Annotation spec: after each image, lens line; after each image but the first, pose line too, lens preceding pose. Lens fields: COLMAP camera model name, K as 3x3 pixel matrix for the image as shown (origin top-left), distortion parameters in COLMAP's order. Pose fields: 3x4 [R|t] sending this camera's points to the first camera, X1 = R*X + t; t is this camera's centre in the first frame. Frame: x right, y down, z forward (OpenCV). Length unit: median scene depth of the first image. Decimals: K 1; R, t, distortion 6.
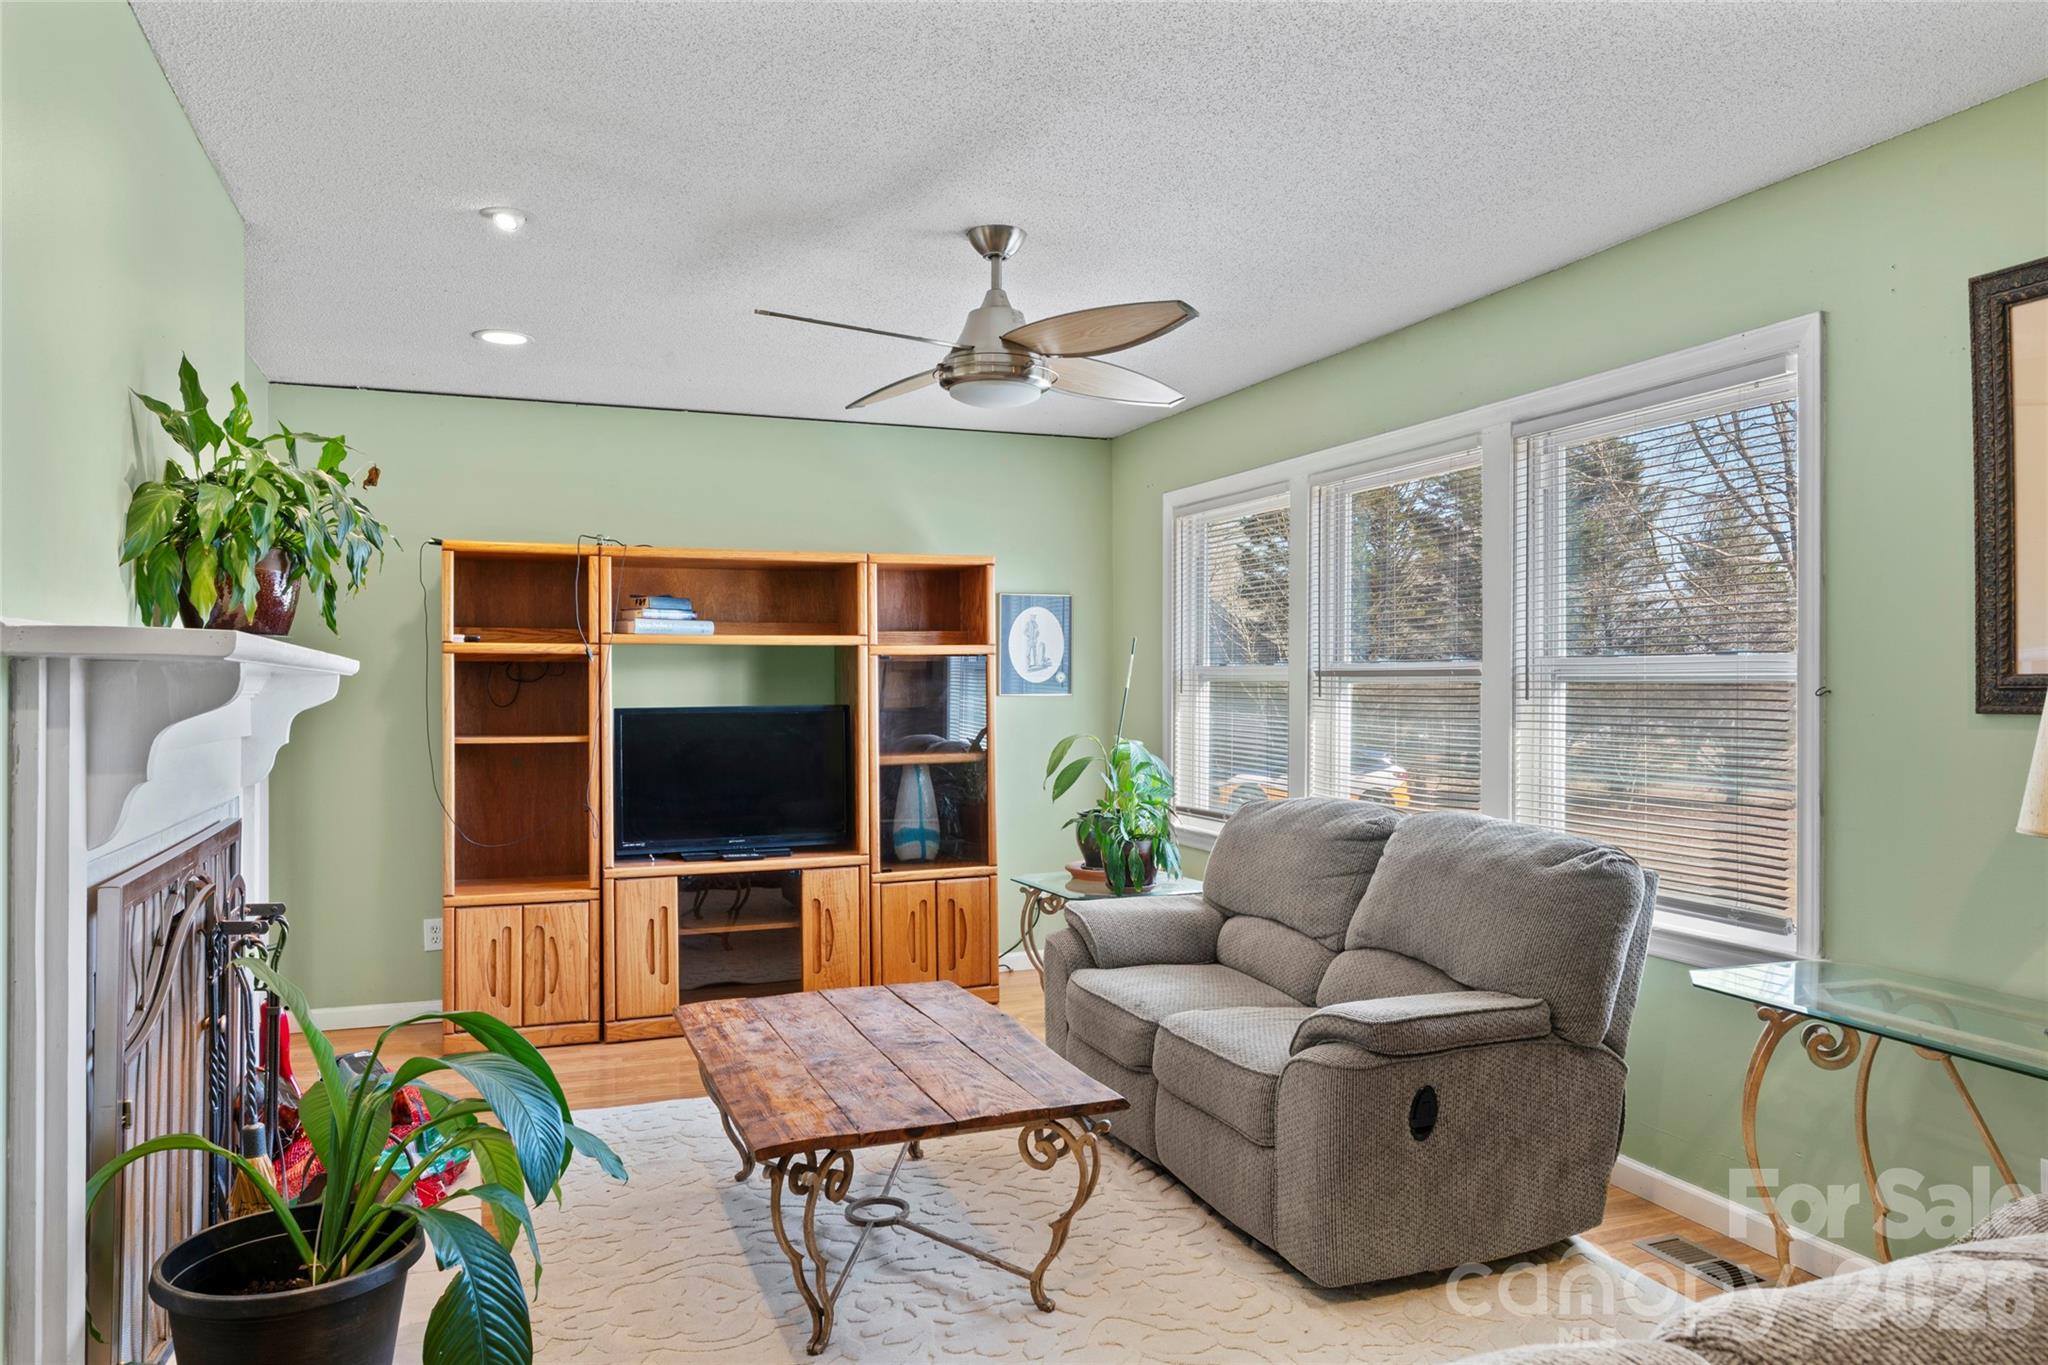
lens RADIAL K [[1373.3, 0, 1024.0], [0, 1373.3, 682.5], [0, 0, 1]] dist [0.001514, -0.000994]
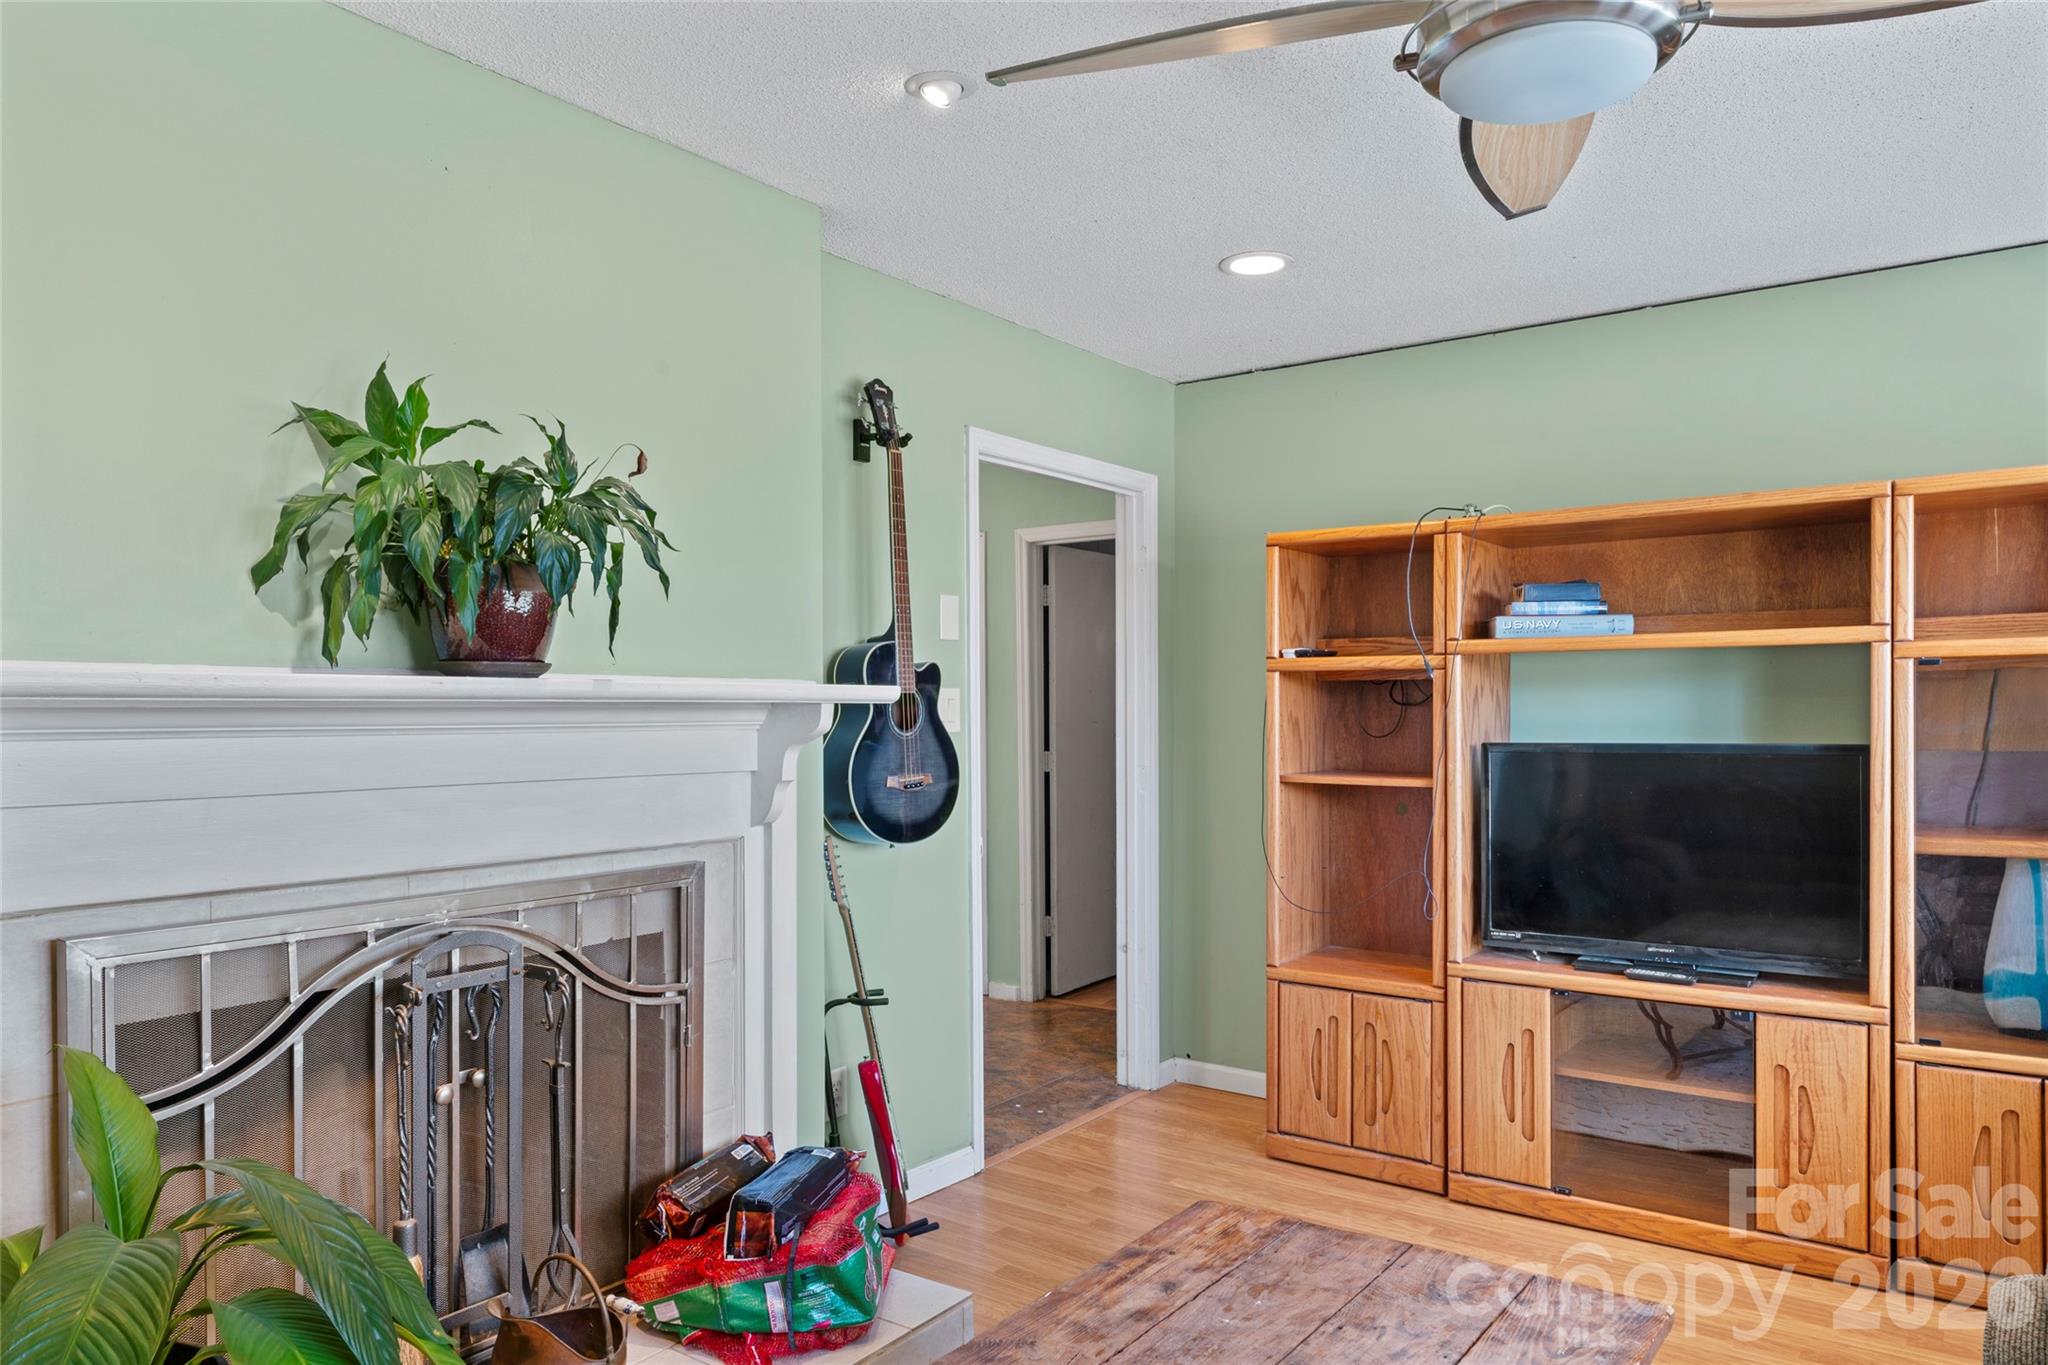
lens RADIAL K [[1359.7, 0, 1033.4], [0, 1359.7, 720.2], [0, 0, 1]] dist [-0.003004, 0.000261]
pose [[0.531224, 0.009715, -0.847176, 0.182677], [0.004137, 0.999893, 0.014061, -0.003911], [0.847221, -0.010974, 0.531126, 0.416485]]
